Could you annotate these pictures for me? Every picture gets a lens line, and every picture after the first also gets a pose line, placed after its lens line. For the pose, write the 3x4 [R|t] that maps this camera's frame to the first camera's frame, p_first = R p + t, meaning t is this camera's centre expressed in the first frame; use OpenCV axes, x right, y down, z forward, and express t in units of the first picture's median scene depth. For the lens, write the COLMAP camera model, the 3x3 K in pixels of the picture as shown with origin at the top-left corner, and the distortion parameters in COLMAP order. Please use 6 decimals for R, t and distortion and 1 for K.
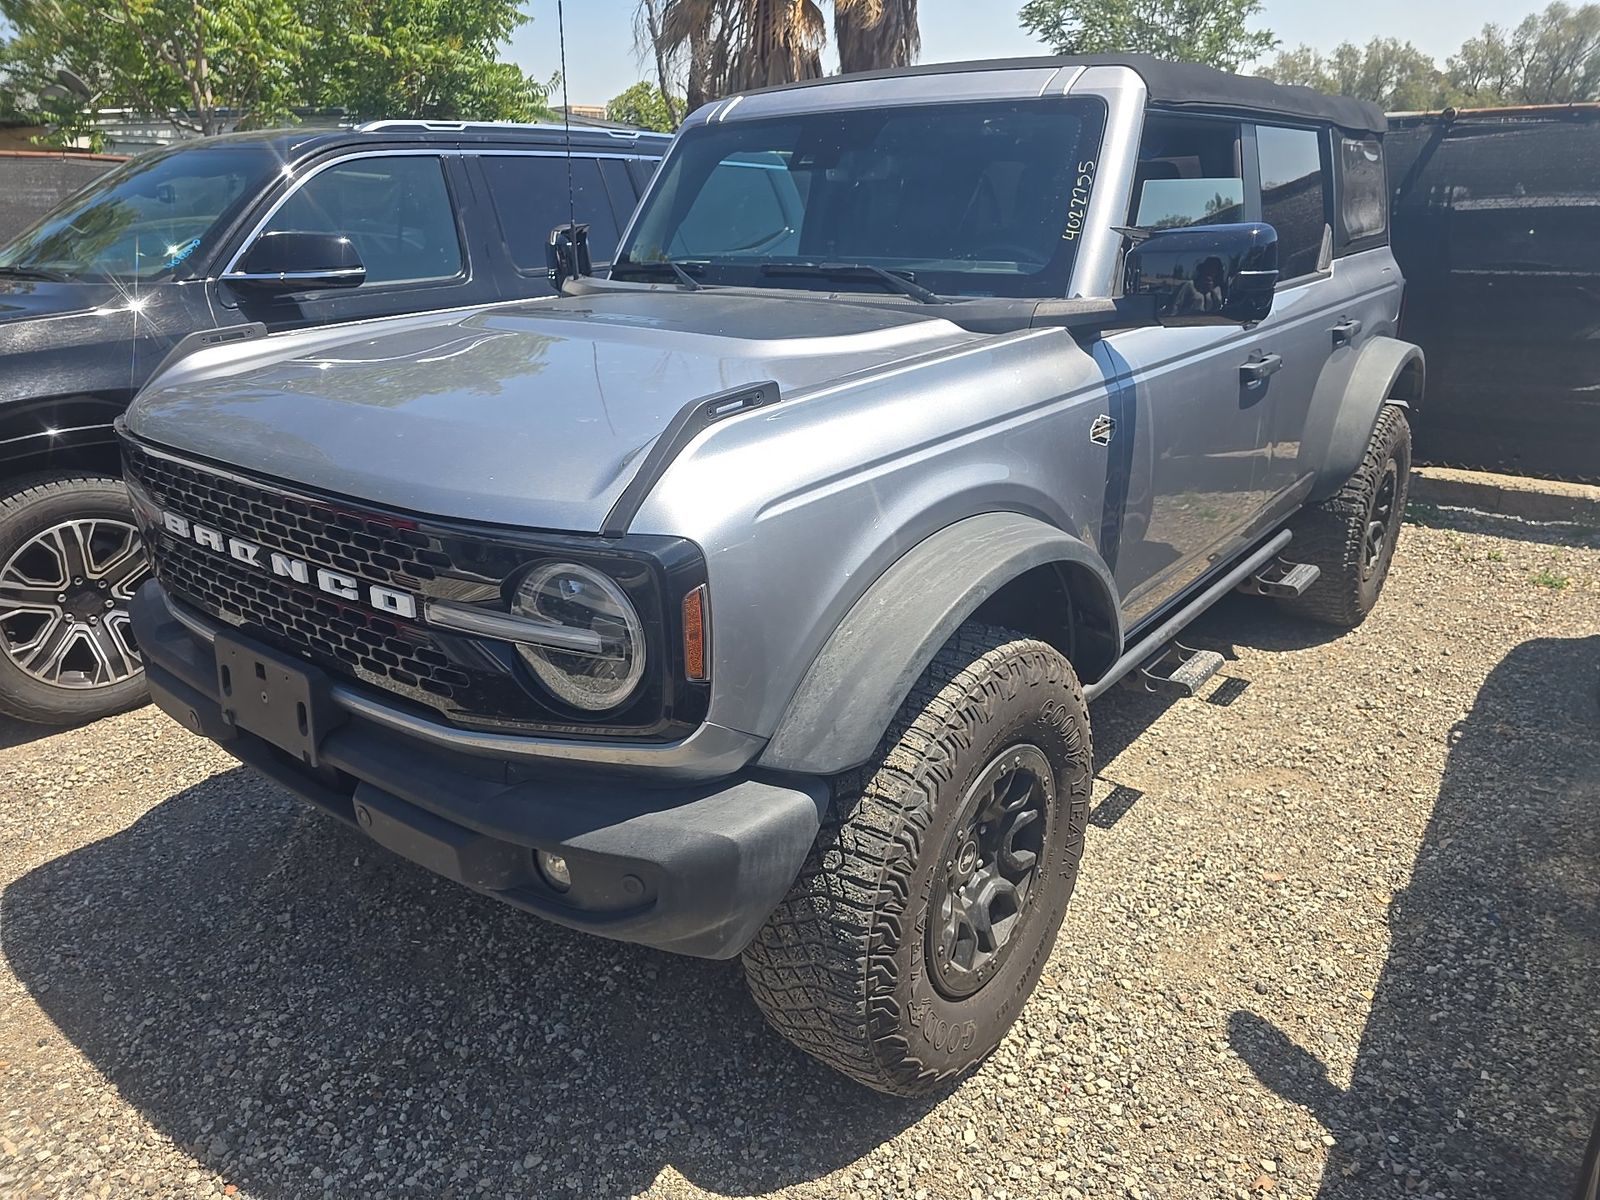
lens RADIAL K [[1110.9, 0, 800.0], [0, 1110.9, 600.0], [0, 0, 1]] dist [0.048902, -0.052889]
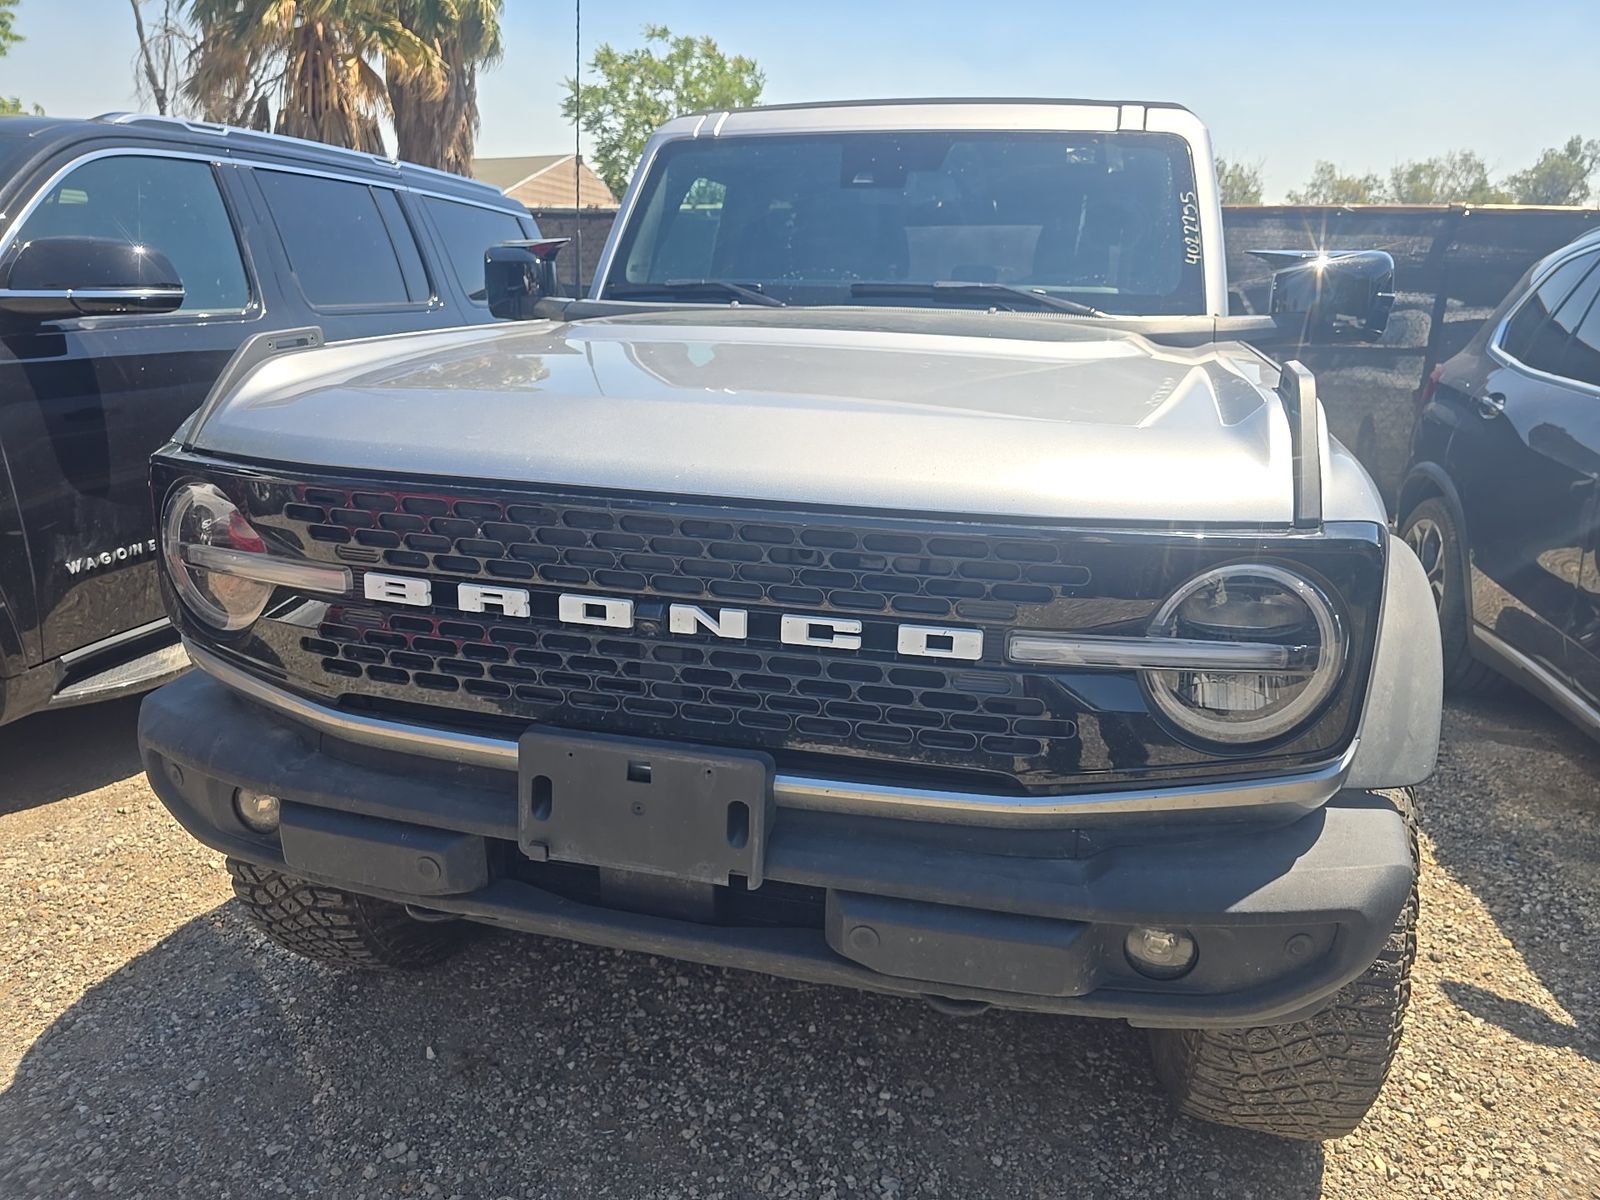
lens RADIAL K [[1110.9, 0, 800.0], [0, 1110.9, 600.0], [0, 0, 1]] dist [0.048902, -0.052889]
pose [[0.909282, -0.074635, 0.409433, -0.522322], [0.105167, 0.993066, -0.052534, 0.001608], [-0.402673, 0.090827, 0.910826, 0.229905]]
